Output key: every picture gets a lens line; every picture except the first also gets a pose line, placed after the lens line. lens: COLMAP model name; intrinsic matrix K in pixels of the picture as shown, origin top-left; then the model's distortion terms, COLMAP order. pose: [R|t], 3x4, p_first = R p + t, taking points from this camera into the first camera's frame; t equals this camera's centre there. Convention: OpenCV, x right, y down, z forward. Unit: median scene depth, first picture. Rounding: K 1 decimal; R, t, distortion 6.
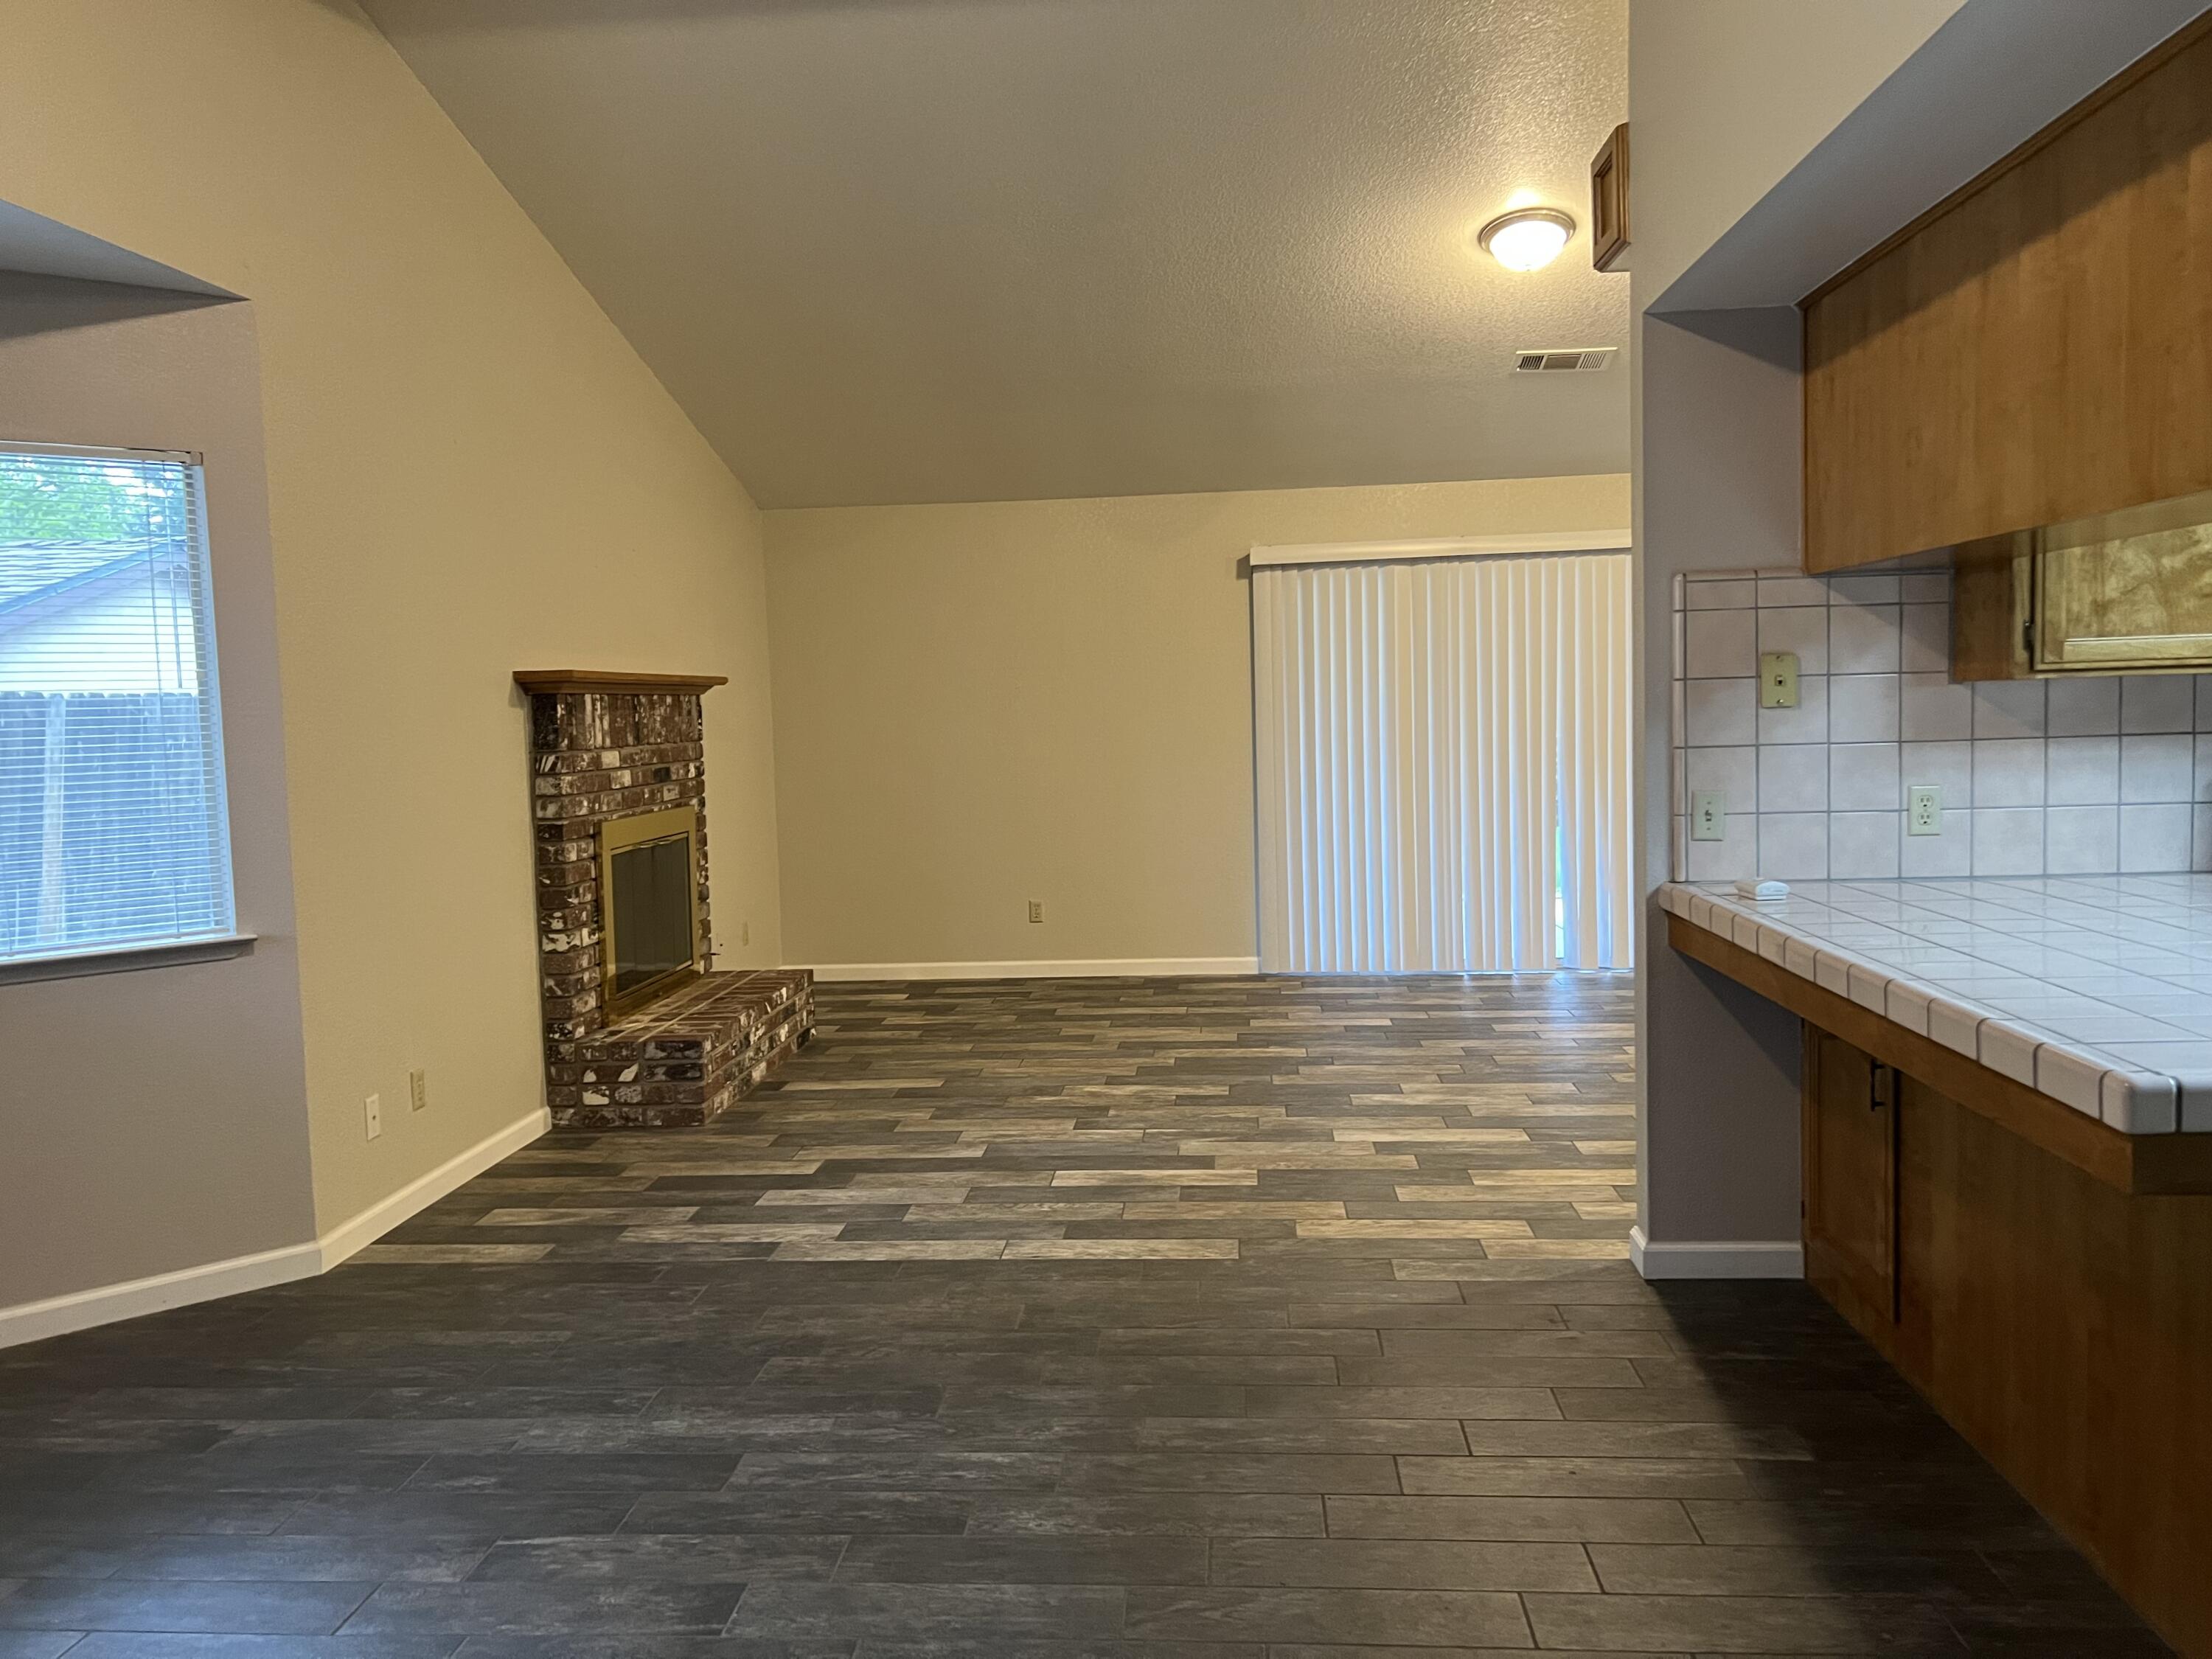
lens RADIAL K [[1670.0, 0, 1111.8], [0, 1670.0, 823.4], [0, 0, 1]] dist [0.055009, -0.050153]
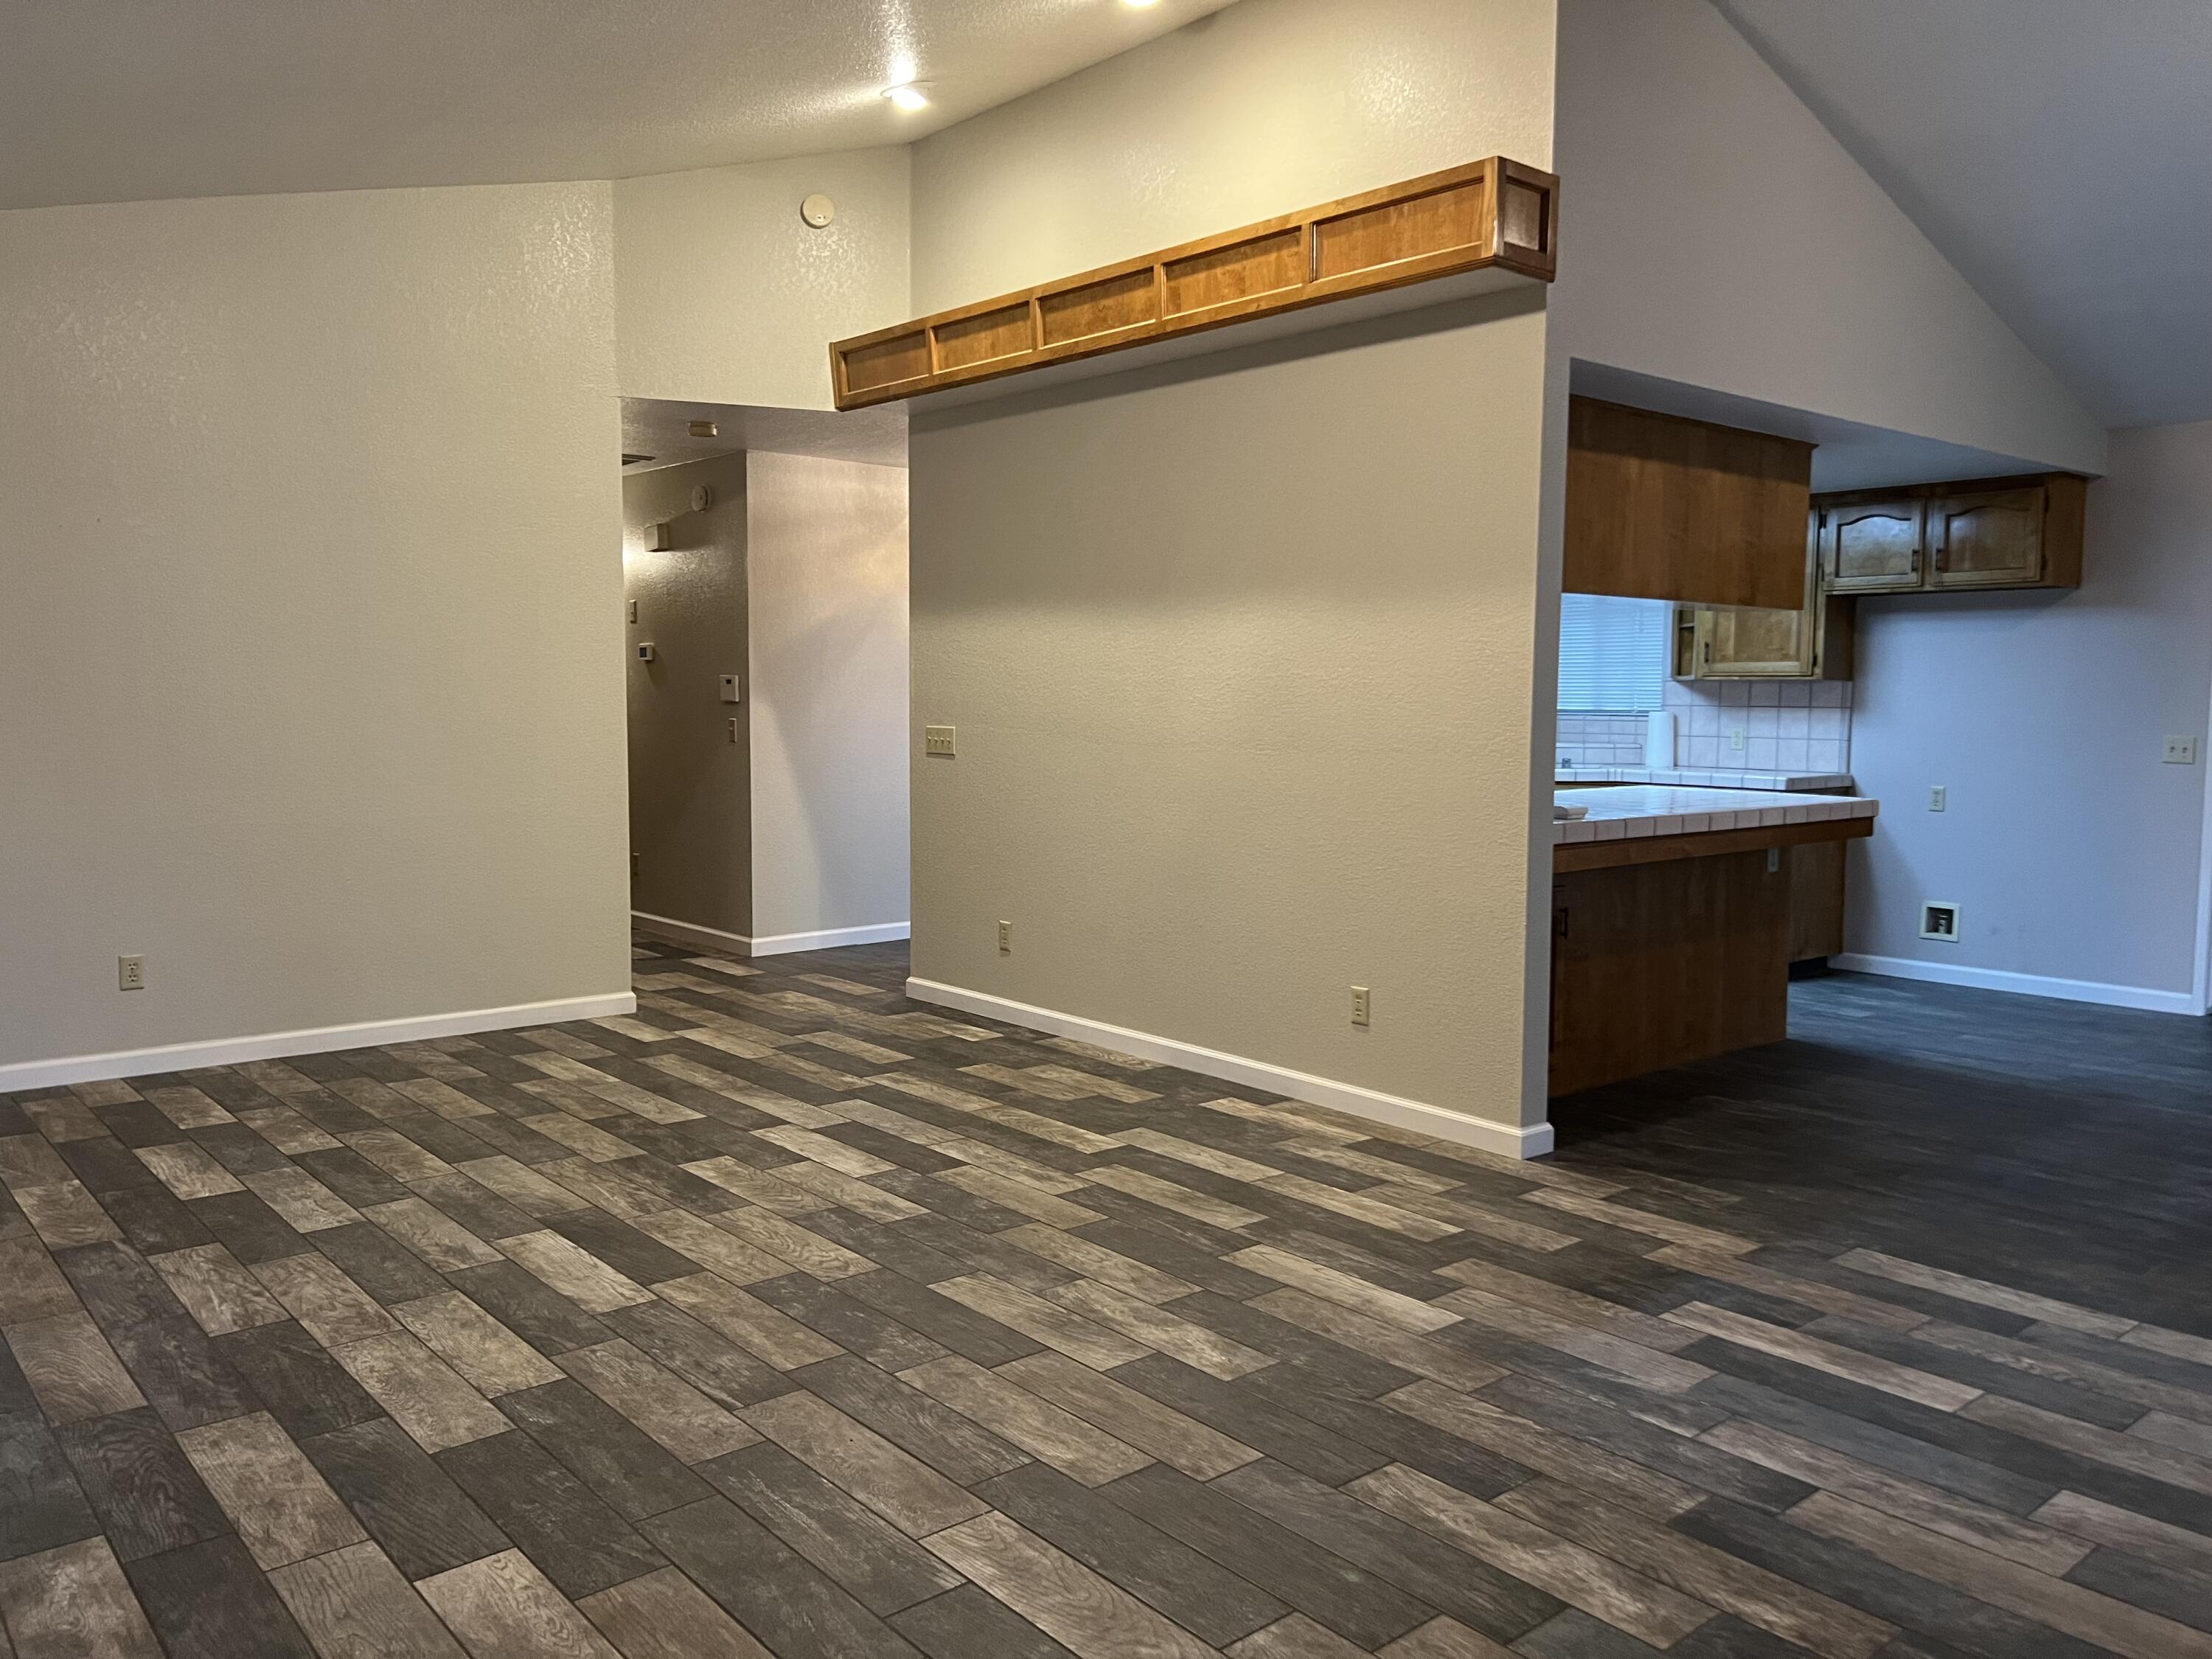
lens RADIAL K [[1670.0, 0, 1111.8], [0, 1670.0, 823.4], [0, 0, 1]] dist [0.055009, -0.050153]
pose [[-0.704609, -0.034802, 0.708742, -0.324154], [0.061576, 0.992030, 0.109929, -0.122488], [-0.706919, 0.121098, -0.696851, 2.113044]]
